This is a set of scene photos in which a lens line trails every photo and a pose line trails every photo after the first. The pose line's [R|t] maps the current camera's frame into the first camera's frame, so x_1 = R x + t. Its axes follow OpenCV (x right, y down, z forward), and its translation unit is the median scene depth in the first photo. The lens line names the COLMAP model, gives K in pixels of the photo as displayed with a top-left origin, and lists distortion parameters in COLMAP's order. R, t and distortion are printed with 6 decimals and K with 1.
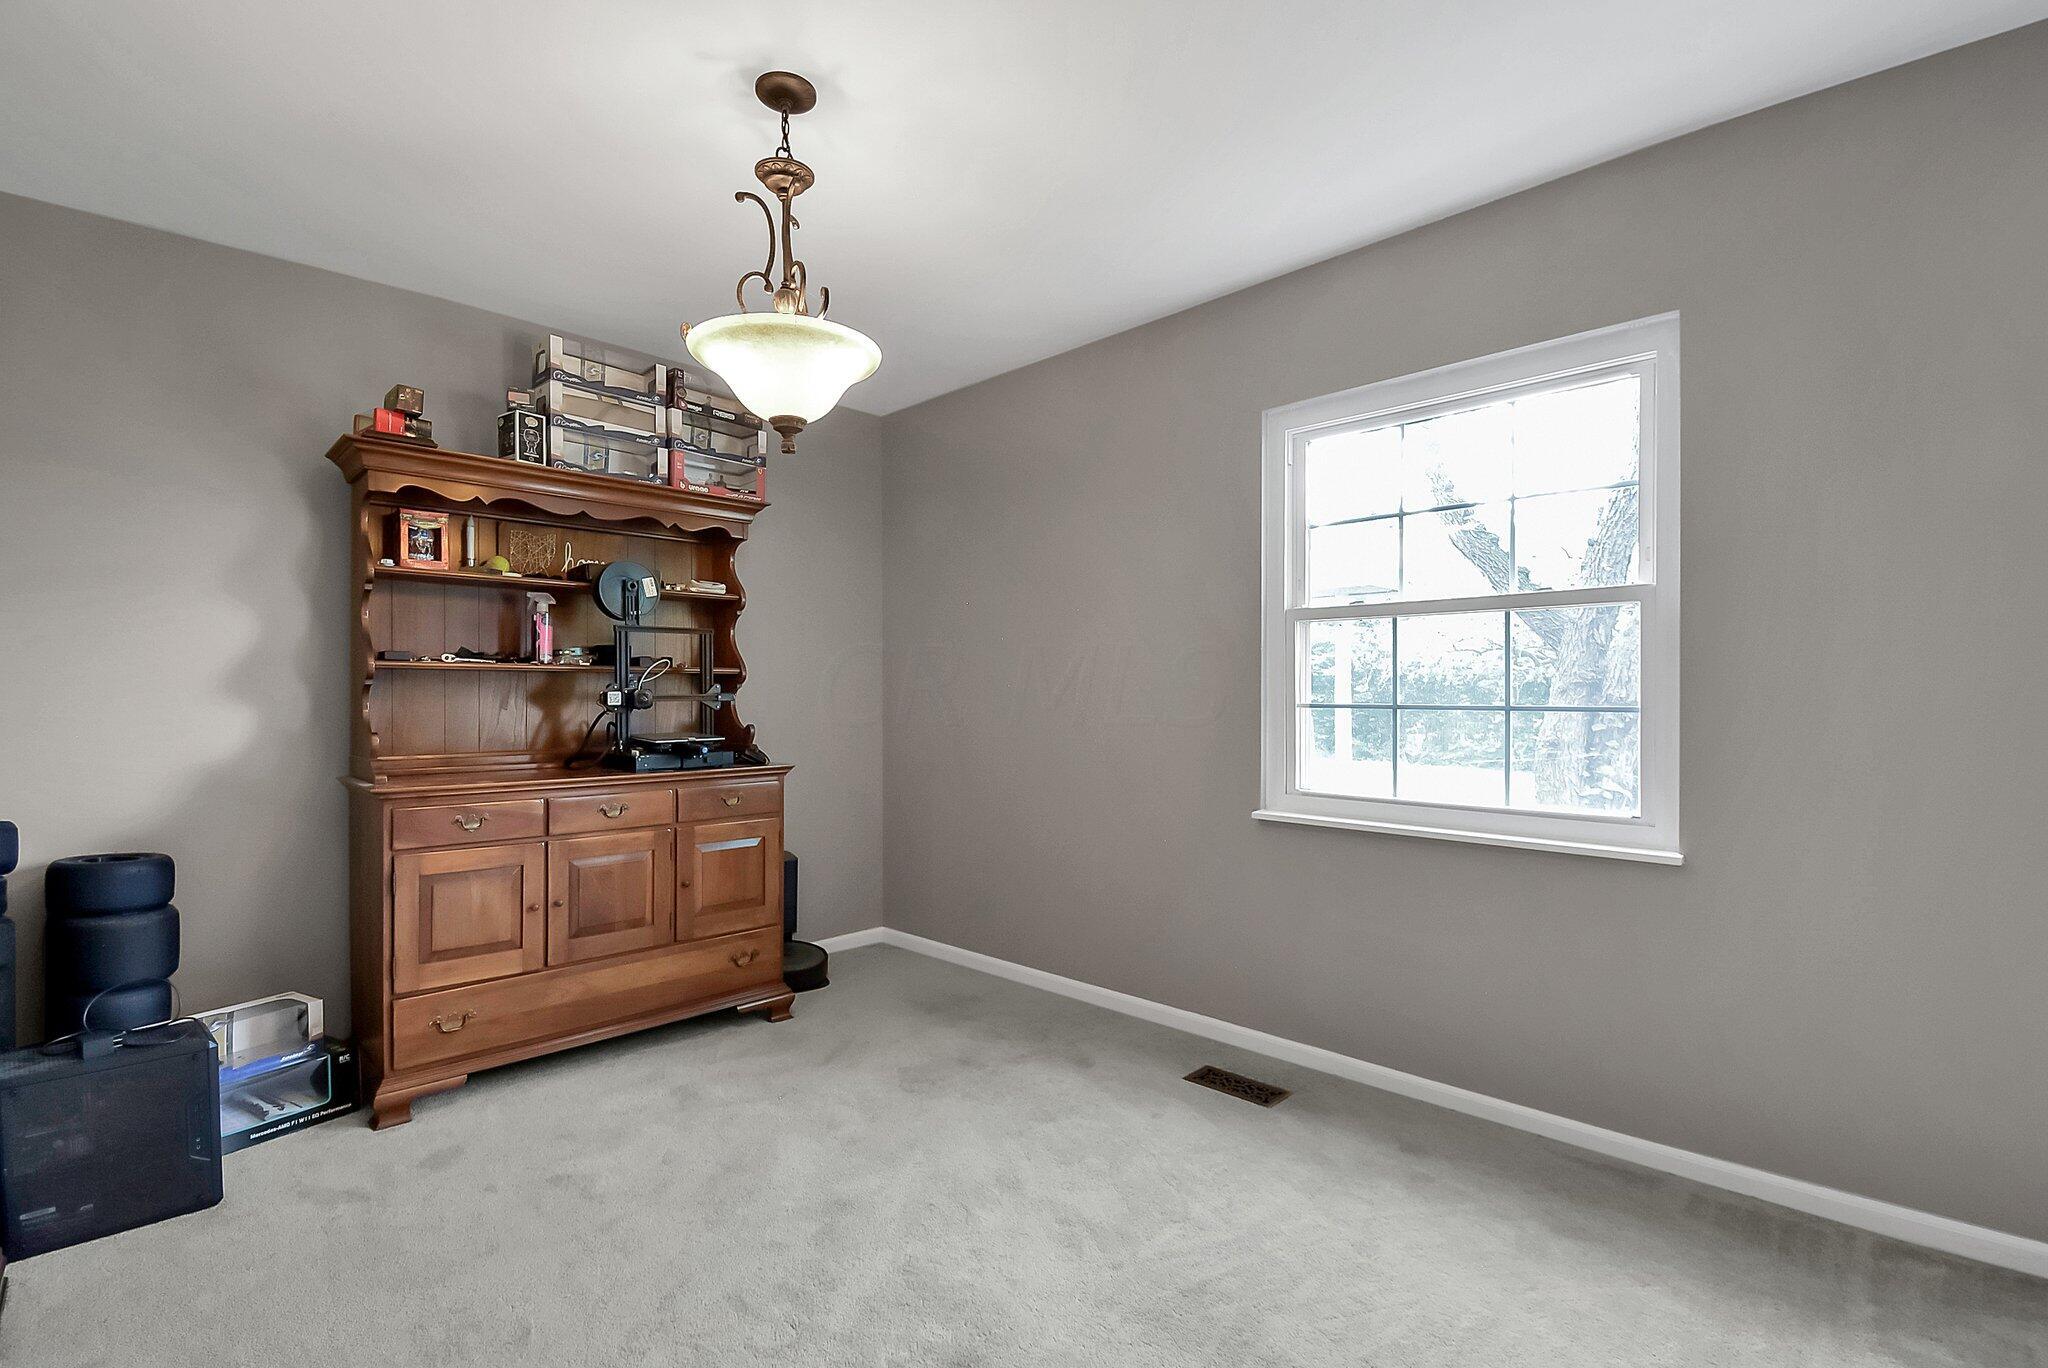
lens RADIAL K [[912.4, 0, 1016.5], [0, 912.4, 695.8], [0, 0, 1]] dist [-0.002520, -0.001407]
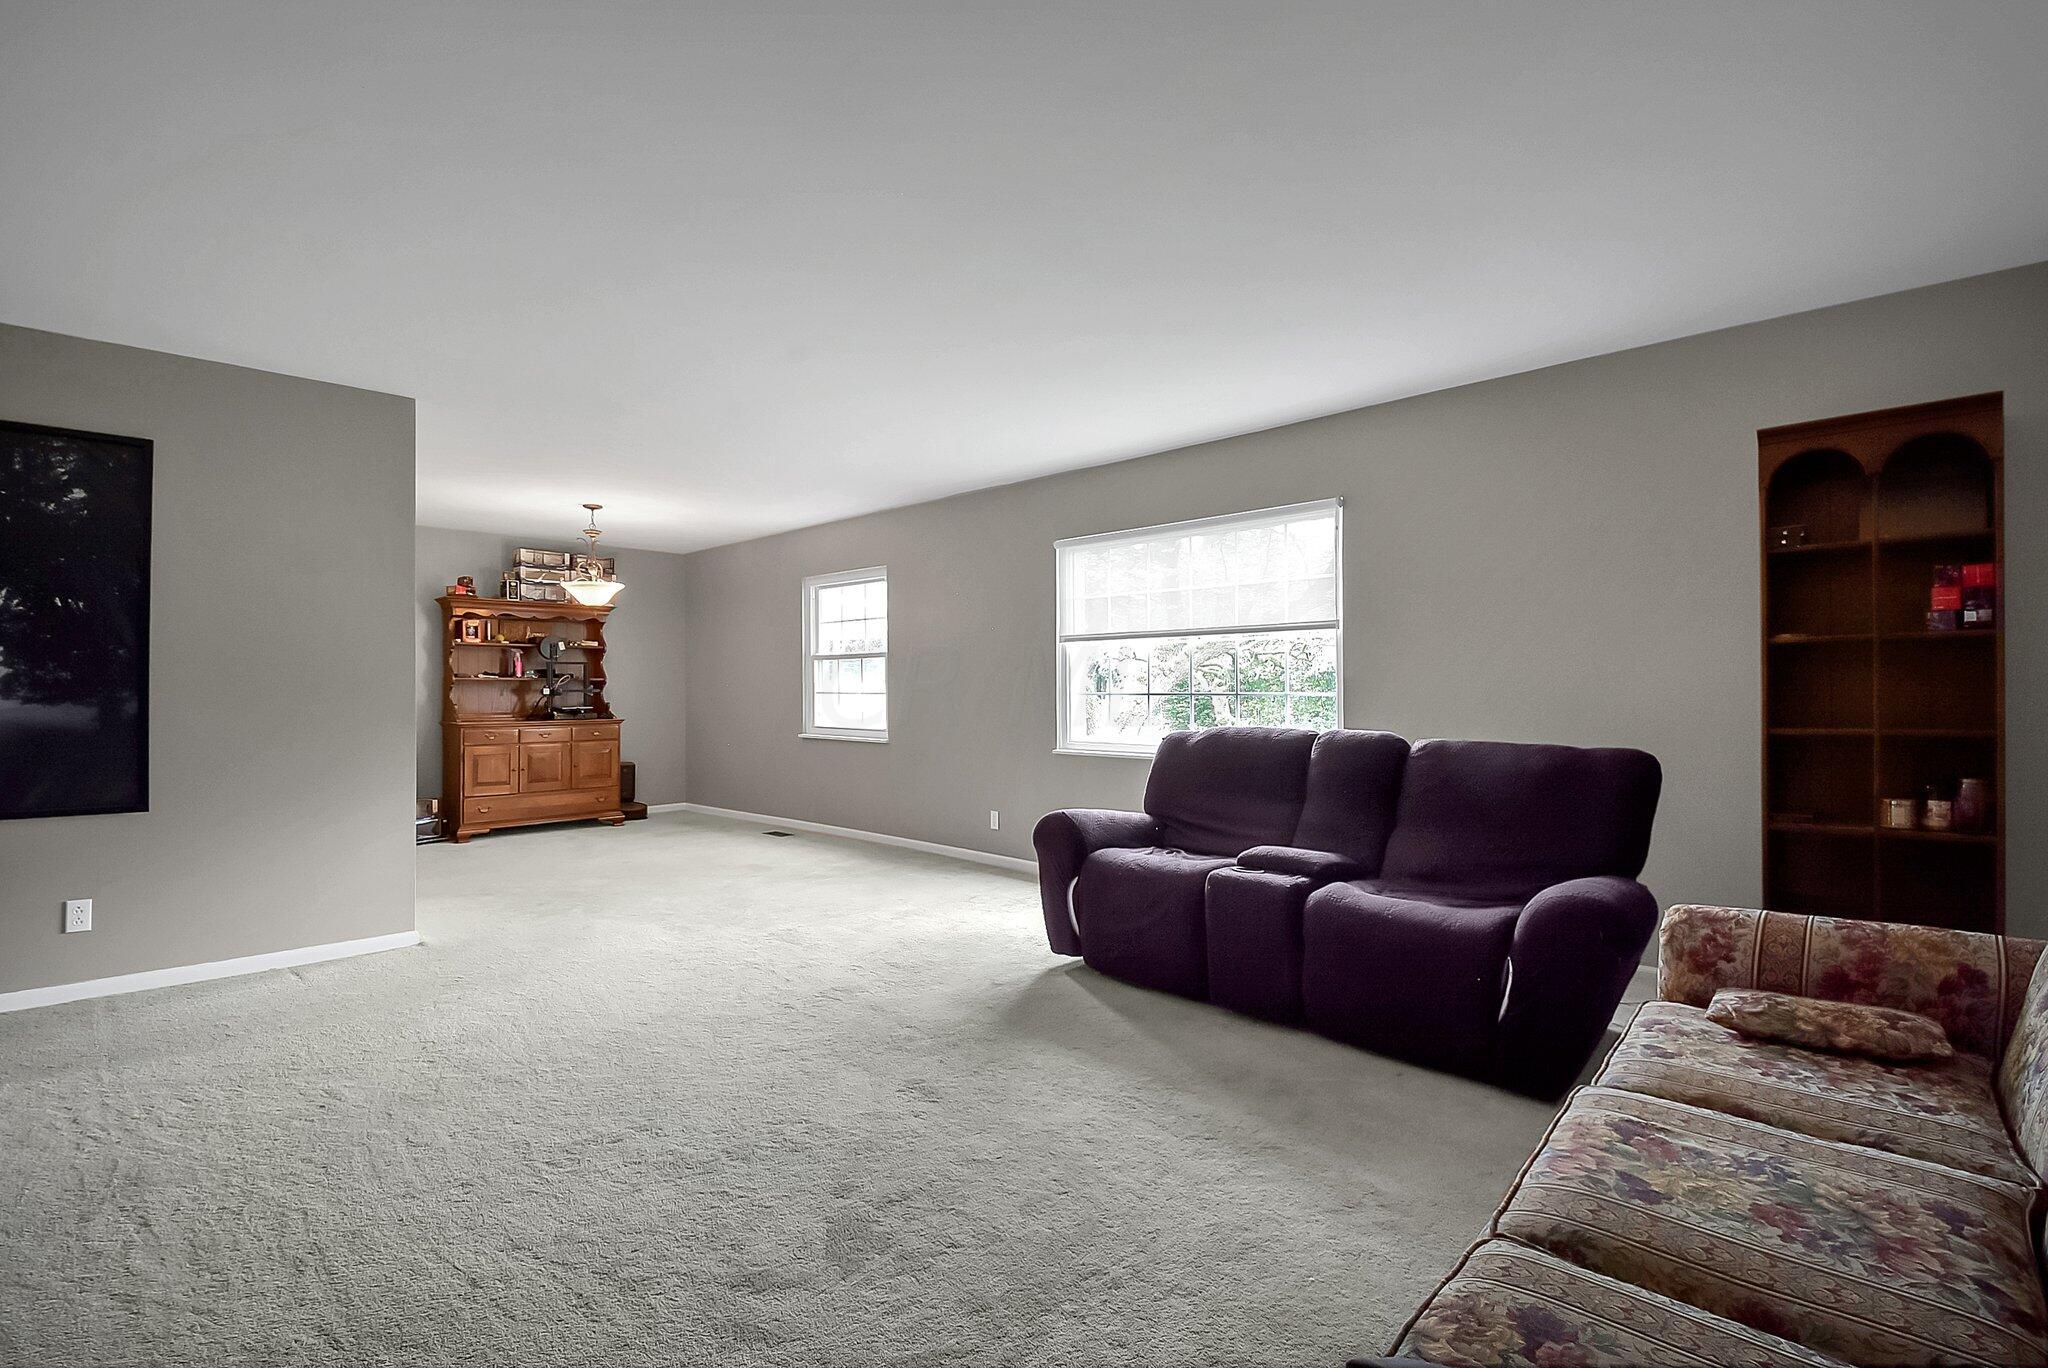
lens RADIAL K [[912.4, 0, 1026.5], [0, 912.4, 683.7], [0, 0, 1]] dist [-0.002520, -0.001407]
pose [[0.999473, -0.003765, 0.032246, 0.807214], [0.003993, 0.999967, -0.007010, 0.004650], [-0.032218, 0.007135, 0.999455, -1.568671]]
